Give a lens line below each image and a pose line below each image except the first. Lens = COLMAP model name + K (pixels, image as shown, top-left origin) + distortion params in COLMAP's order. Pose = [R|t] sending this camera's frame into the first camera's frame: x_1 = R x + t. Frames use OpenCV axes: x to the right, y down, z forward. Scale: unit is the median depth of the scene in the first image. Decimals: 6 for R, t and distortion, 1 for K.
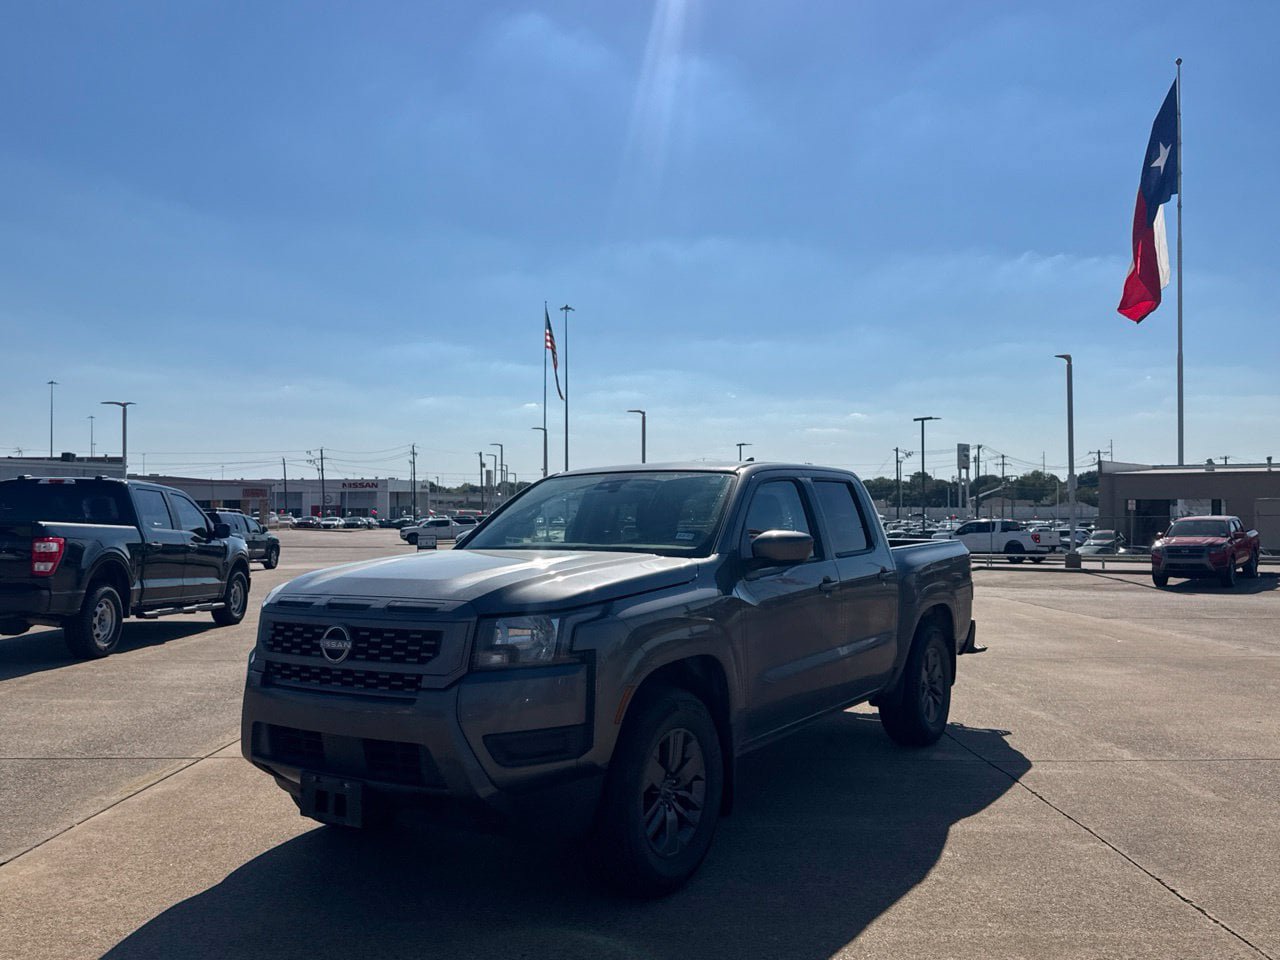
lens RADIAL K [[1048.4, 0, 638.6], [0, 1048.4, 482.1], [0, 0, 1]] dist [0.119939, -0.205932]
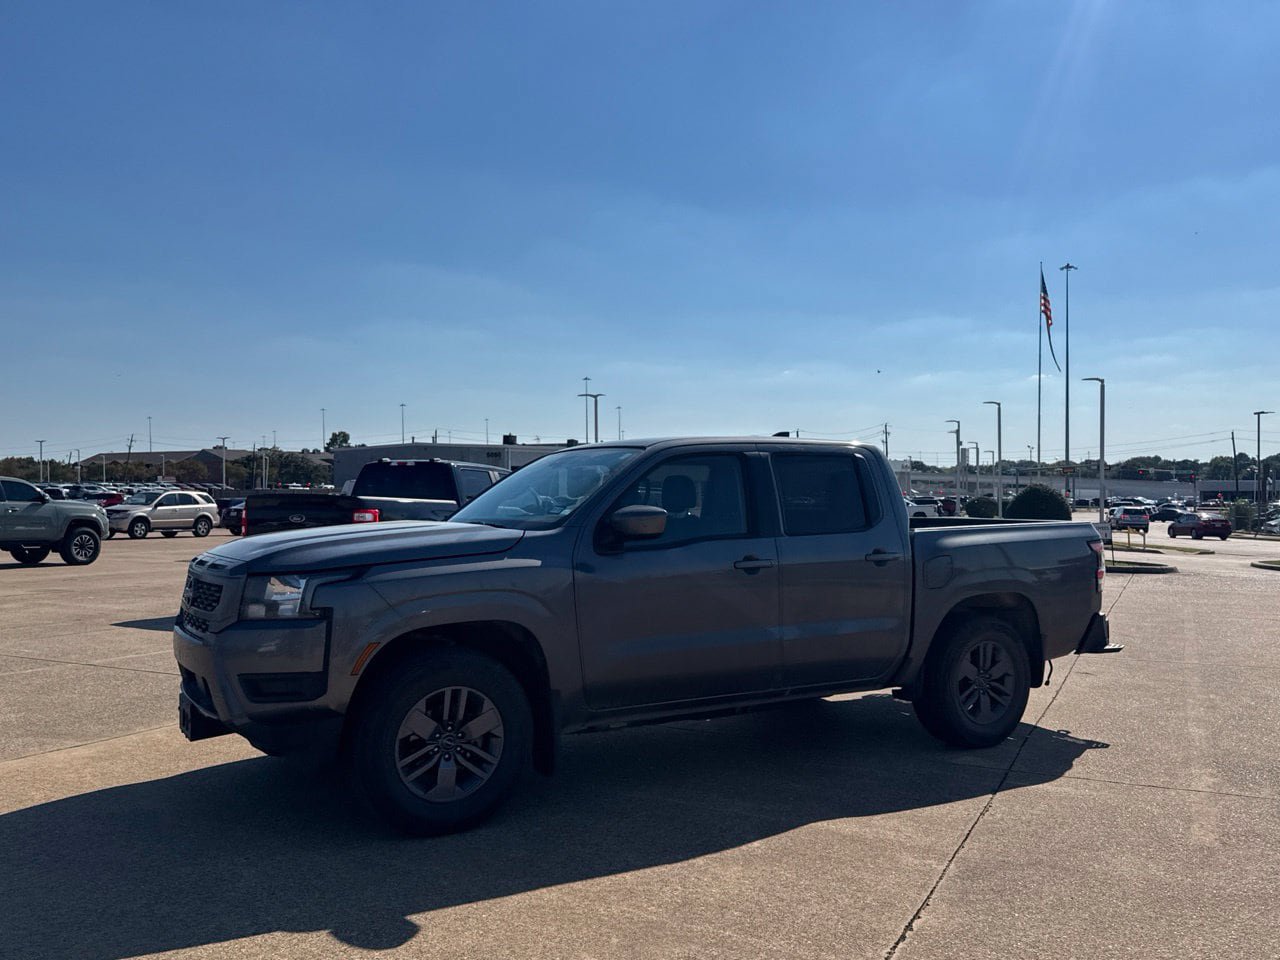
lens RADIAL K [[1048.4, 0, 634.5], [0, 1048.4, 502.9], [0, 0, 1]] dist [0.119939, -0.205932]
pose [[0.894094, 0.007208, -0.447821, 0.269569], [0.010119, 0.999290, 0.036288, 0.003288], [0.447764, -0.036976, 0.893387, 0.049099]]
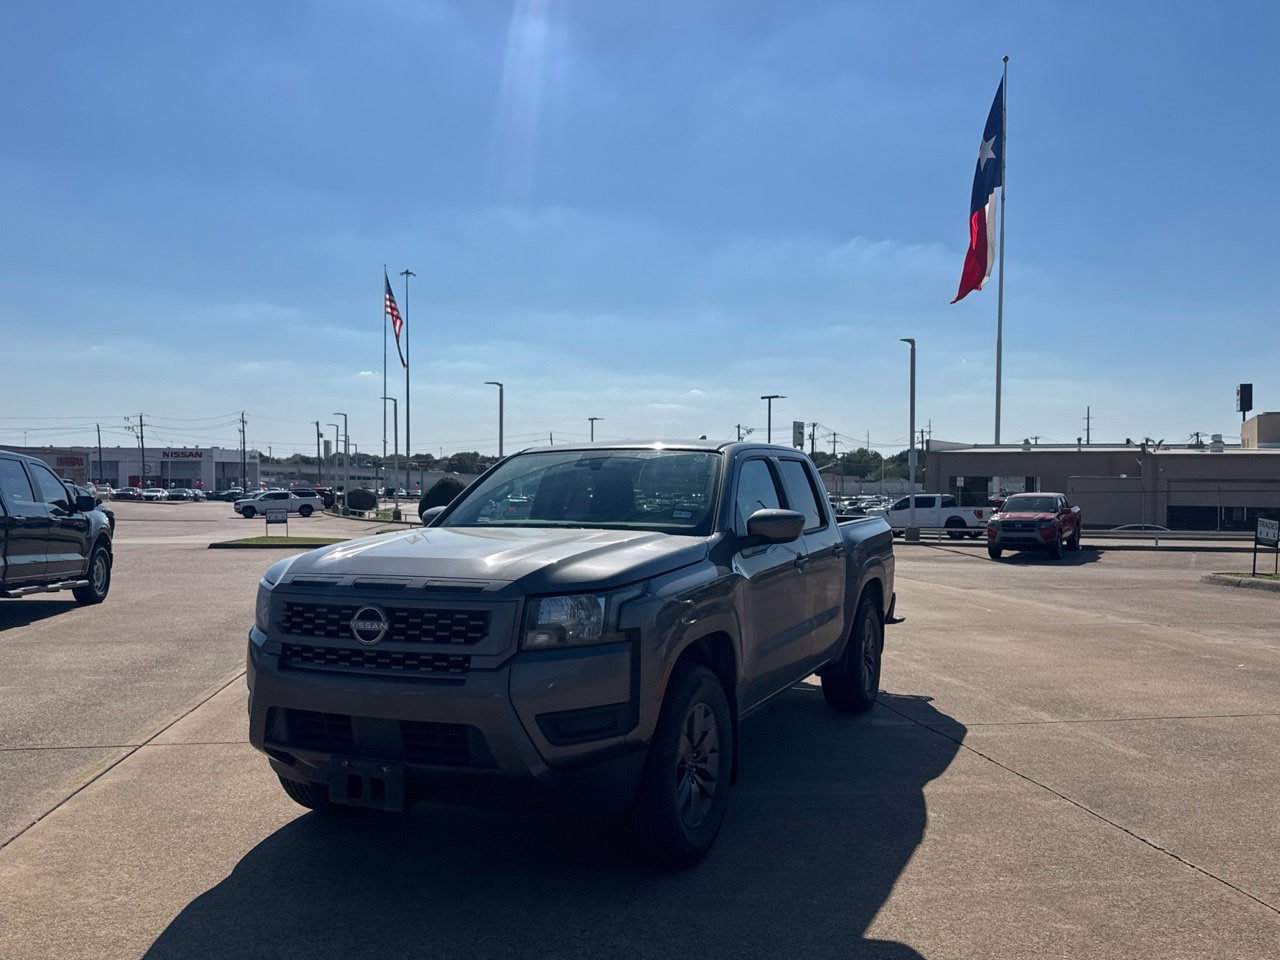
lens RADIAL K [[1048.4, 0, 637.1], [0, 1048.4, 494.1], [0, 0, 1]] dist [0.119939, -0.205932]
pose [[0.988904, 0.005849, 0.148440, -0.069555], [-0.011266, 0.999300, 0.035675, -0.001645], [-0.148128, -0.036952, 0.988278, 0.003937]]
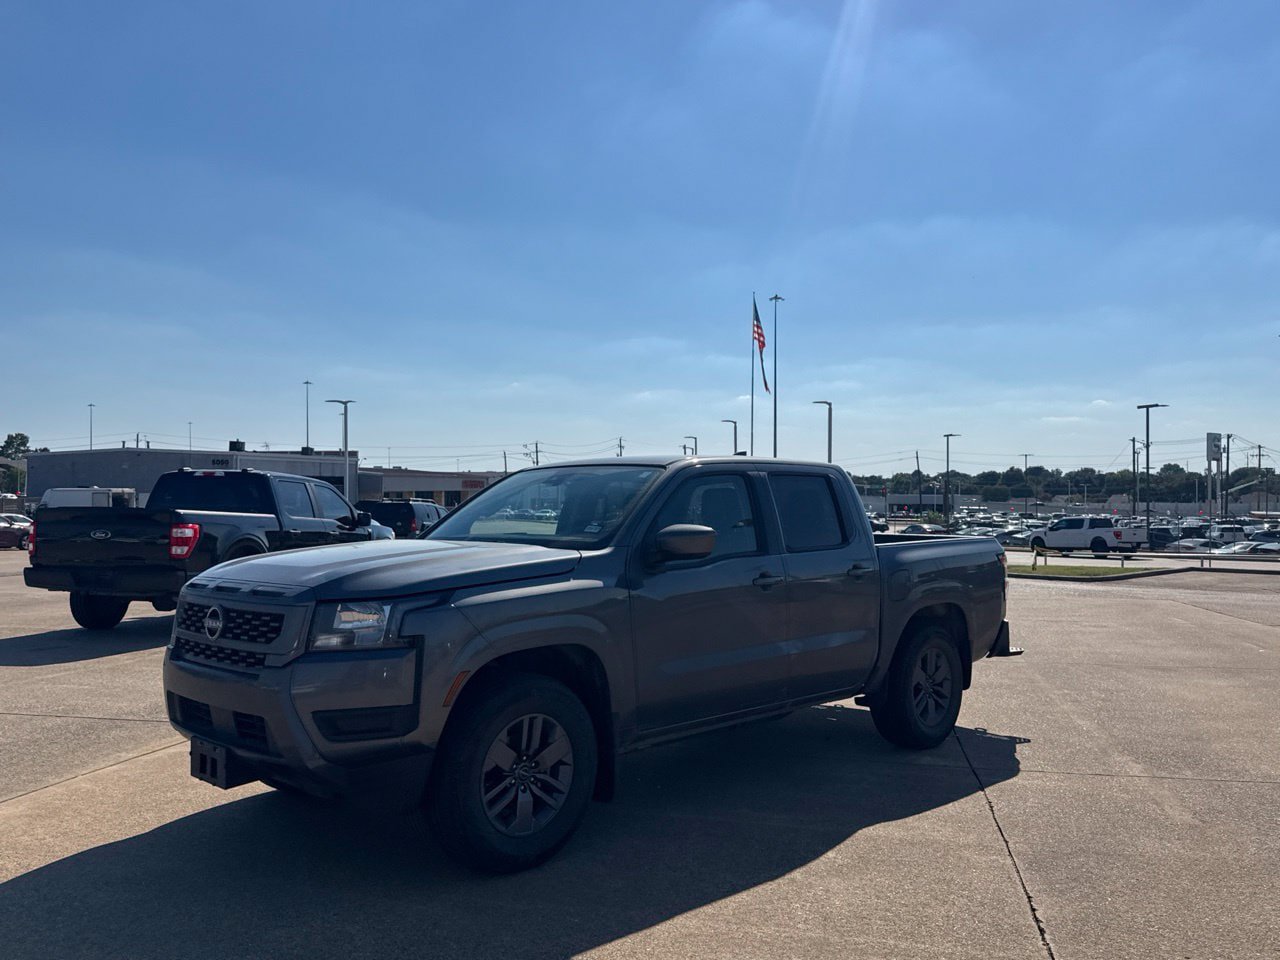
lens RADIAL K [[1048.4, 0, 637.2], [0, 1048.4, 489.8], [0, 0, 1]] dist [0.119939, -0.205932]
pose [[0.979187, 0.004110, -0.202919, 0.136890], [-0.001163, 0.999892, 0.014640, -0.000951], [0.202957, -0.014099, 0.979086, 0.003159]]
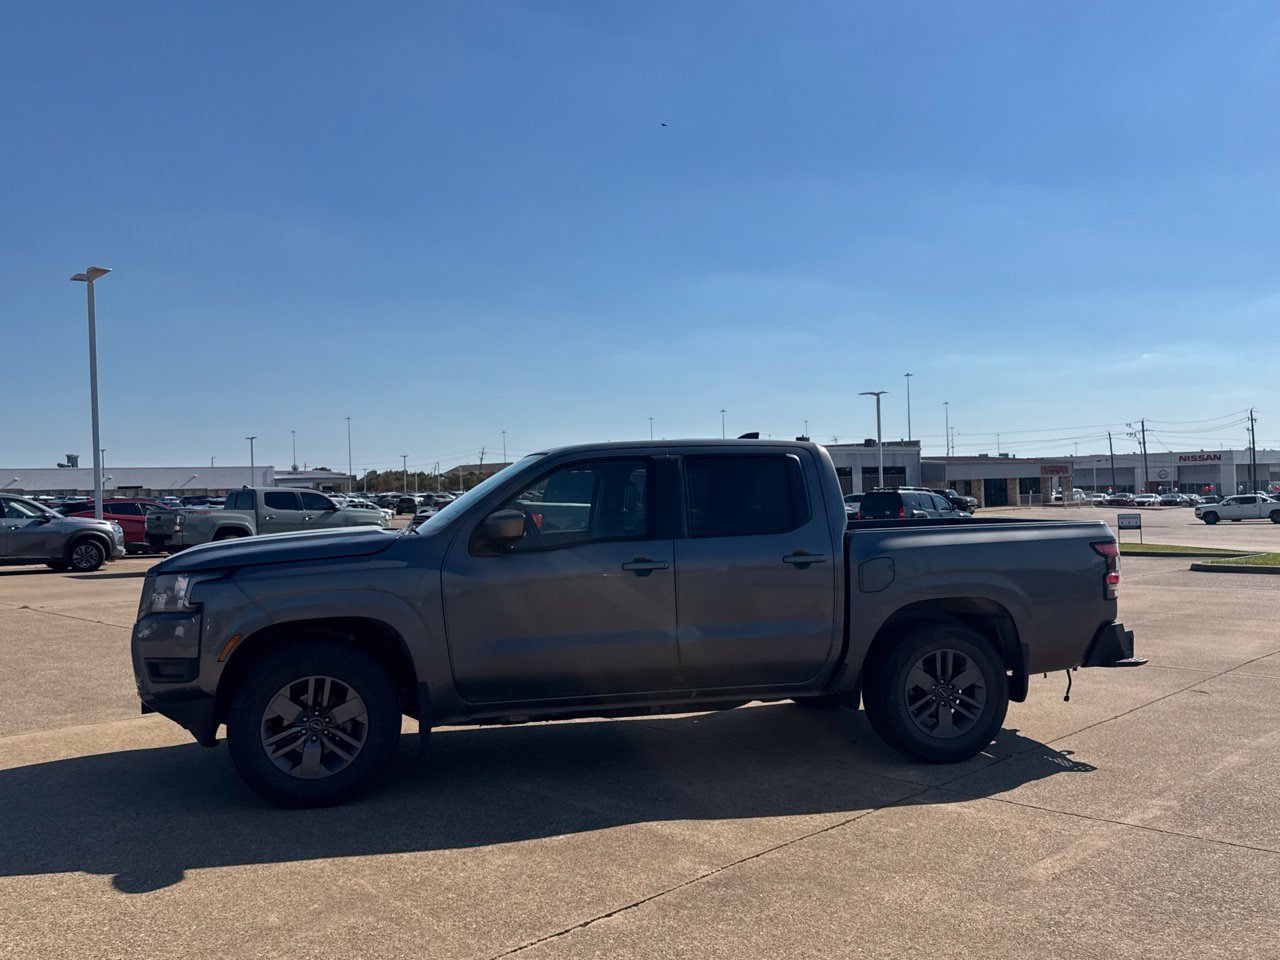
lens RADIAL K [[1048.4, 0, 637.2], [0, 1048.4, 485.5], [0, 0, 1]] dist [0.119939, -0.205932]
pose [[0.719754, -0.017161, -0.694017, 0.449260], [0.034243, 0.999355, 0.010802, 0.006667], [0.693384, -0.031540, 0.719878, 0.153886]]
